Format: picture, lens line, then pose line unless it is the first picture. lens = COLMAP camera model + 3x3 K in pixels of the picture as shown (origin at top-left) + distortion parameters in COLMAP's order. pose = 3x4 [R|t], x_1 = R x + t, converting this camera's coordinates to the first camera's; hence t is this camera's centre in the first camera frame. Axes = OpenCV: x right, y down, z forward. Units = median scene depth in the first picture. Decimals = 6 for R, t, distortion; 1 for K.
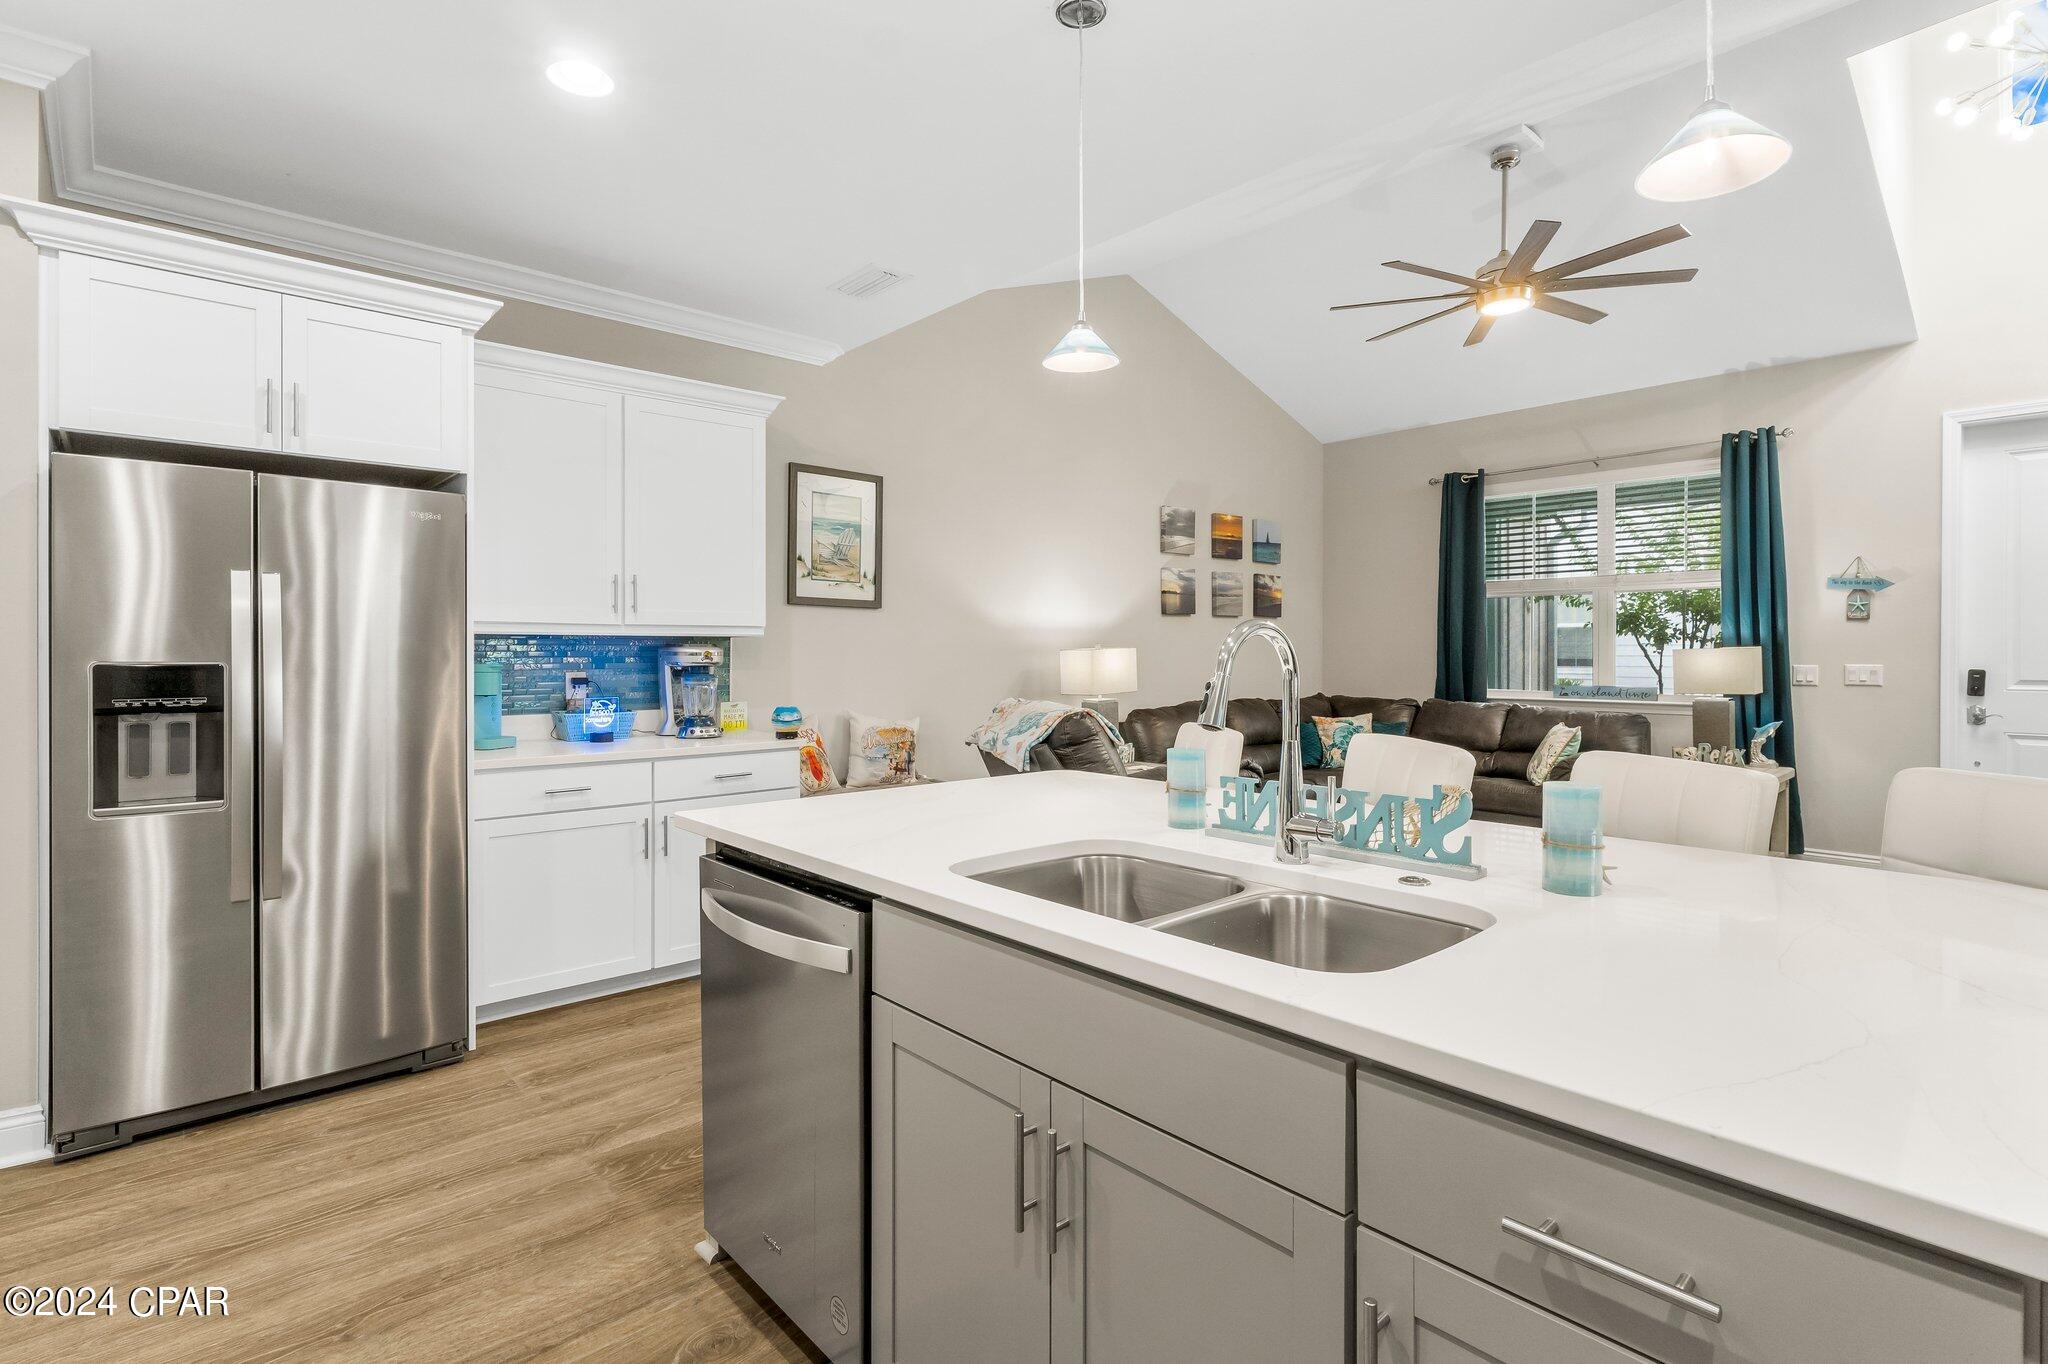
lens RADIAL K [[975.4, 0, 1042.2], [0, 975.4, 659.4], [0, 0, 1]] dist [-0.008761, 0.000638]
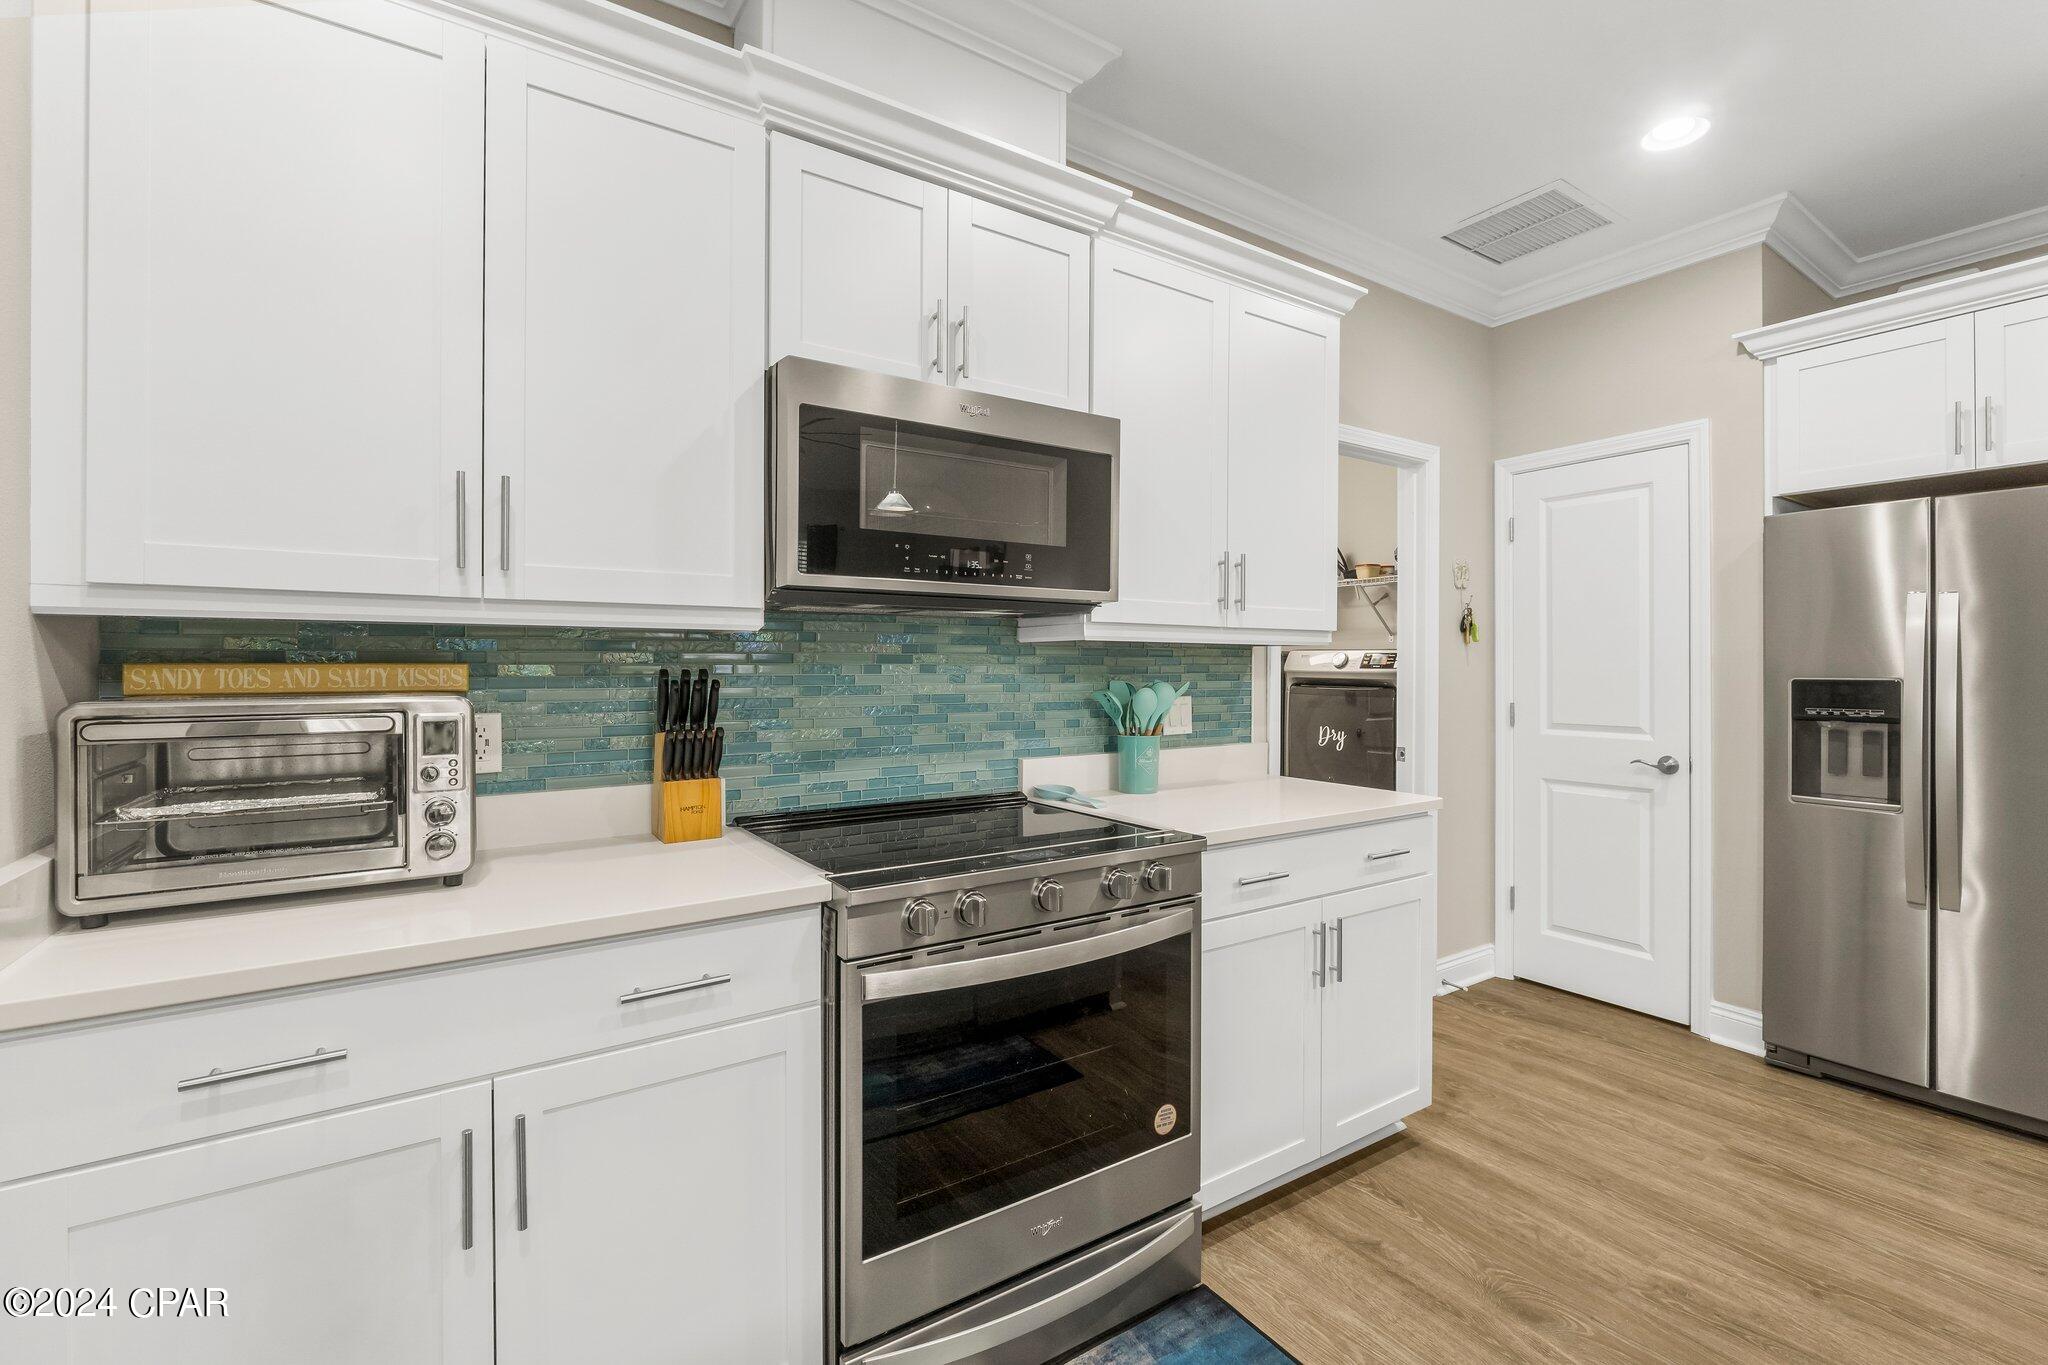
lens RADIAL K [[896.0, 0, 1026.6], [0, 896.0, 670.6], [0, 0, 1]] dist [-0.007970, 0.001138]
pose [[-0.151019, 0.002092, -0.988529, 0.145561], [-0.006689, 0.999973, 0.003139, -0.001346], [0.988508, 0.007086, -0.151001, 0.091500]]
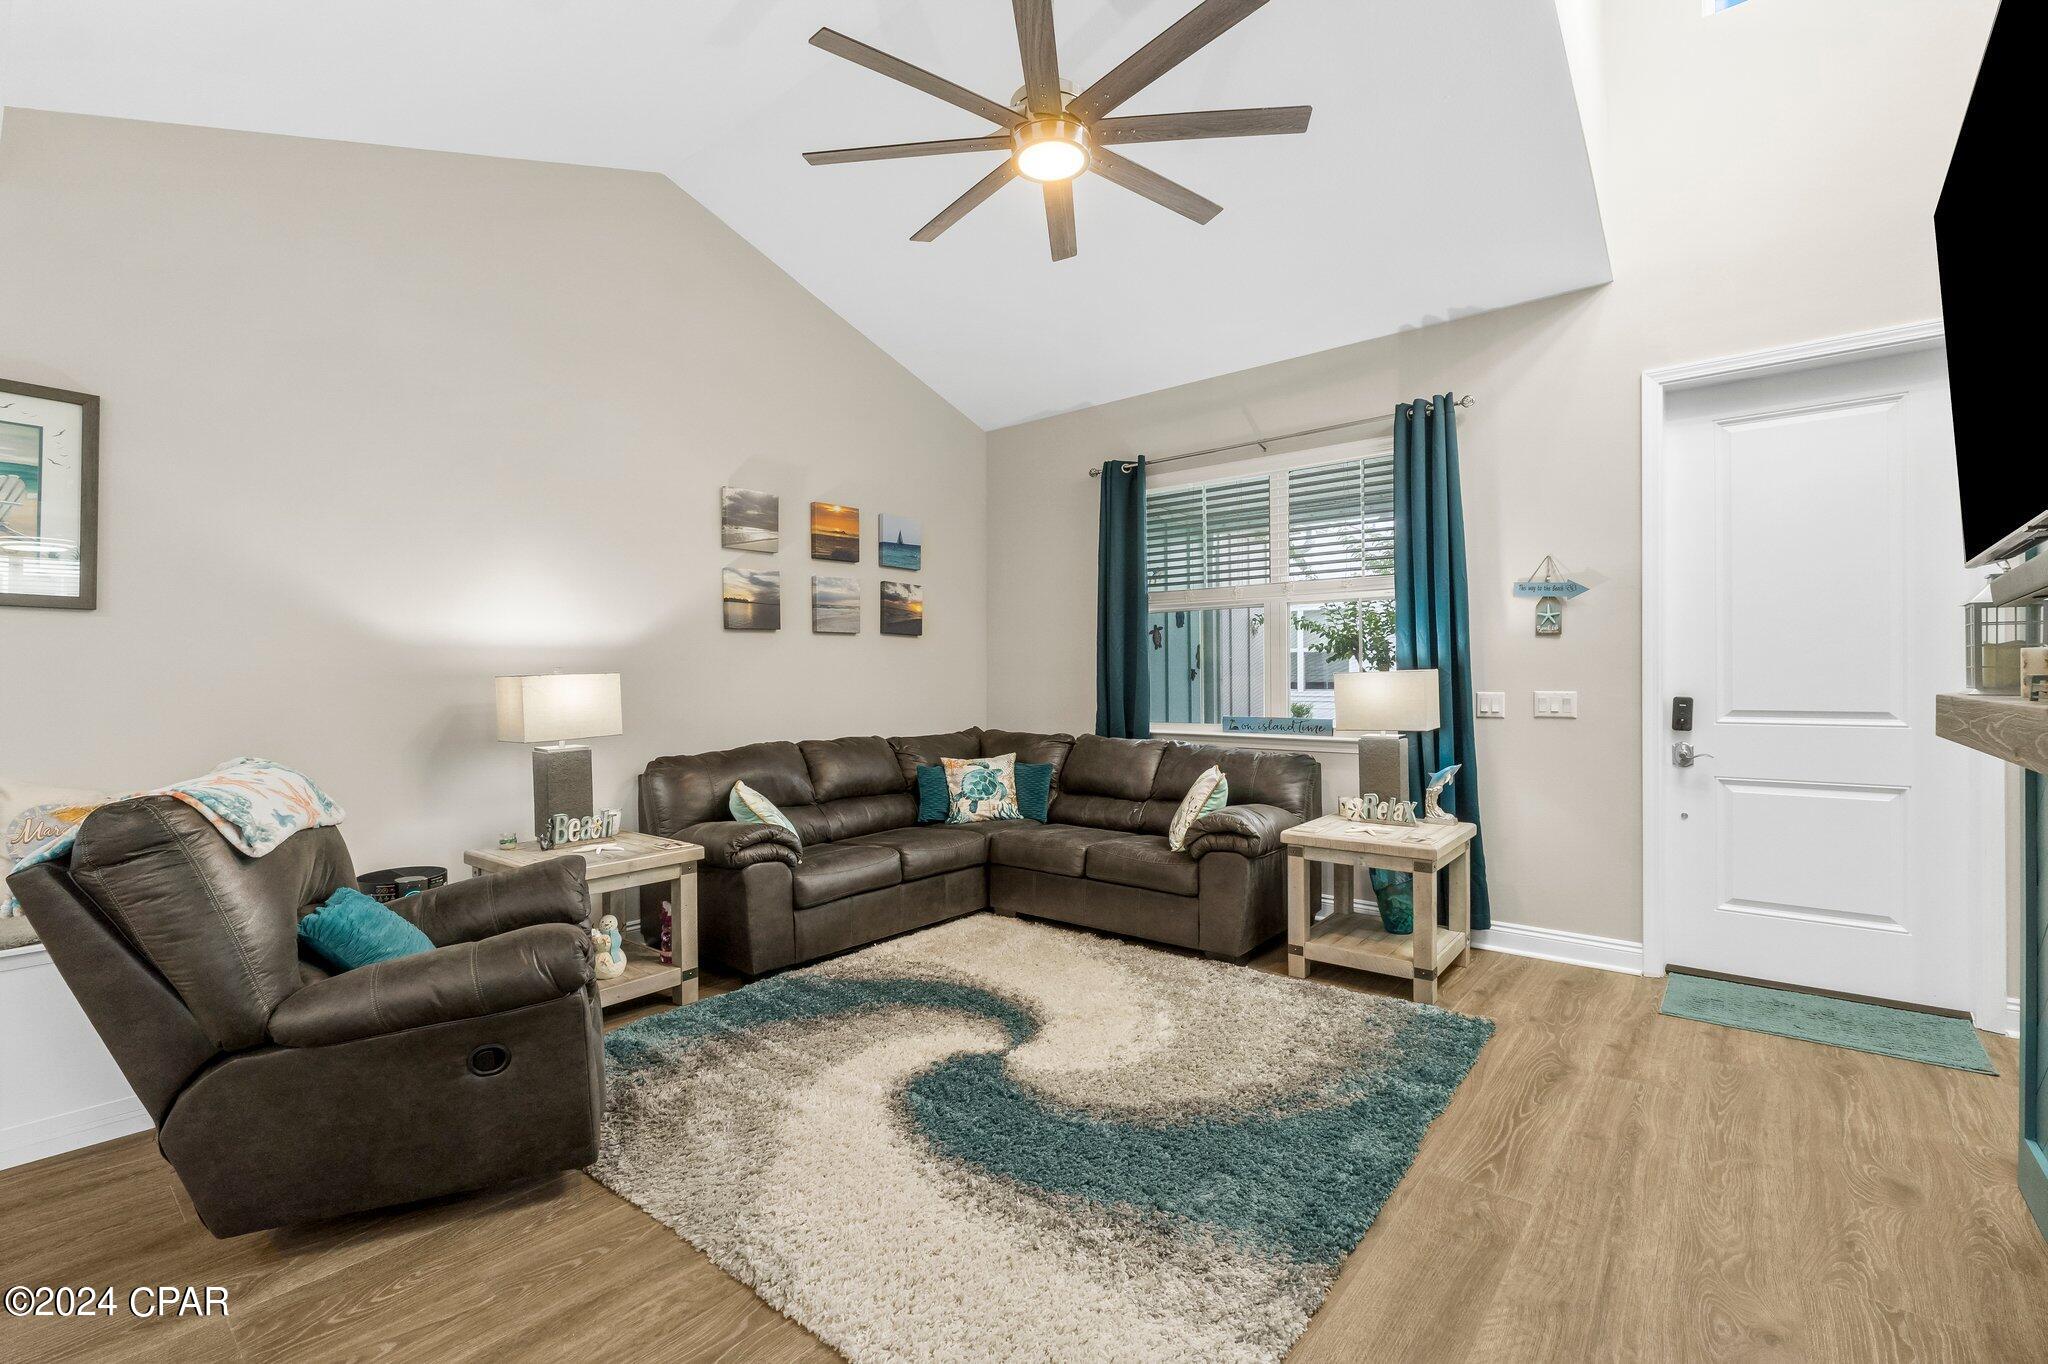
lens RADIAL K [[896.0, 0, 1023.6], [0, 896.0, 677.1], [0, 0, 1]] dist [-0.007970, 0.001138]
pose [[0.989808, -0.003385, 0.142368, 0.327292], [0.004529, 0.999960, -0.007710, -0.002929], [-0.142337, 0.008276, 0.989784, 0.353790]]
